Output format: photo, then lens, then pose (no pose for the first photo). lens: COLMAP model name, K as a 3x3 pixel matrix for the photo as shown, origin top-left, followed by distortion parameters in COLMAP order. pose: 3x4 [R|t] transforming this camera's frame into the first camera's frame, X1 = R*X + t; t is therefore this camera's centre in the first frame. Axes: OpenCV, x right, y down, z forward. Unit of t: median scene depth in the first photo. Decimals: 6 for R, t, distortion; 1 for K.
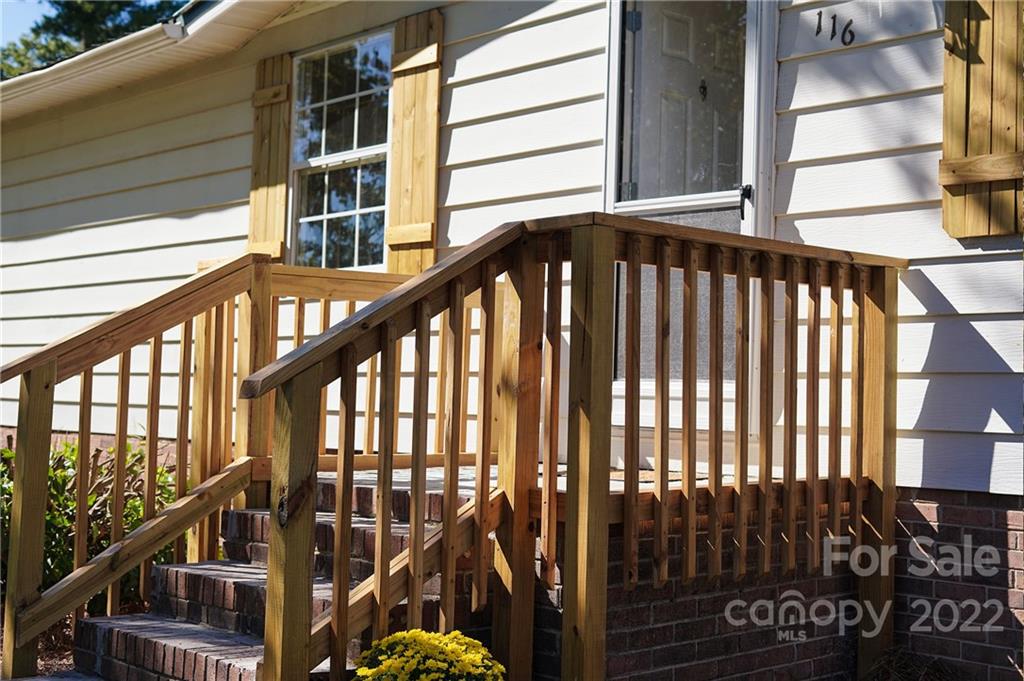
lens RADIAL K [[1523.8, 0, 501.5], [0, 1523.8, 336.3], [0, 0, 1]] dist [-0.023340, 0.000000]
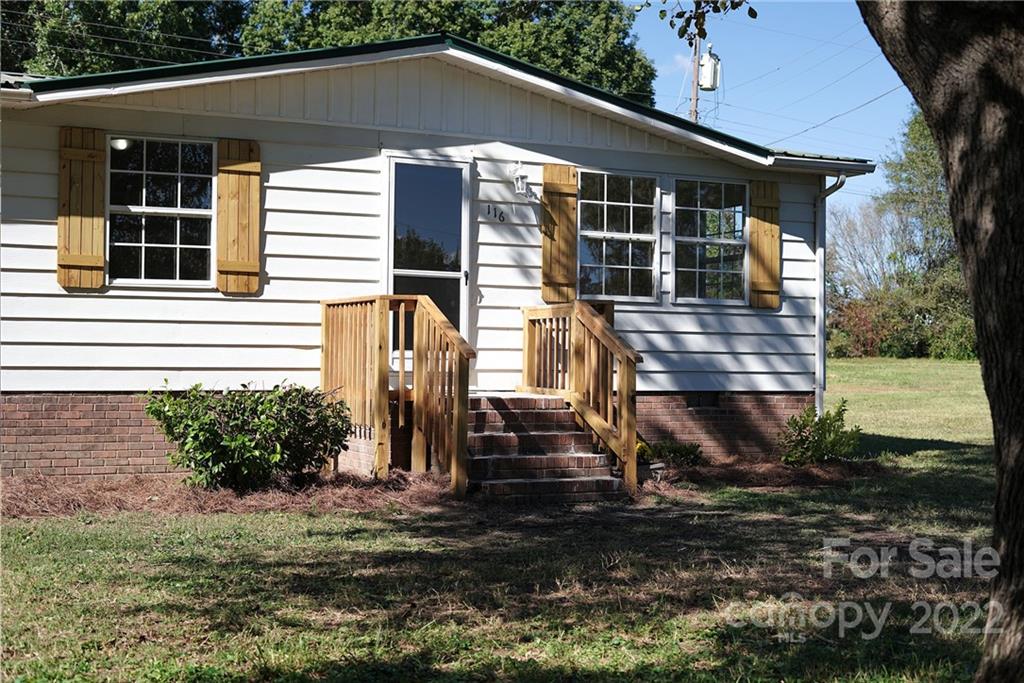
lens RADIAL K [[1523.8, 0, 515.5], [0, 1523.8, 340.8], [0, 0, 1]] dist [-0.023340, 0.000000]
pose [[0.211125, -0.021395, 0.977225, -2.427083], [-0.053553, 0.998006, 0.033420, -0.081129], [-0.975991, -0.059389, 0.209558, 0.443317]]
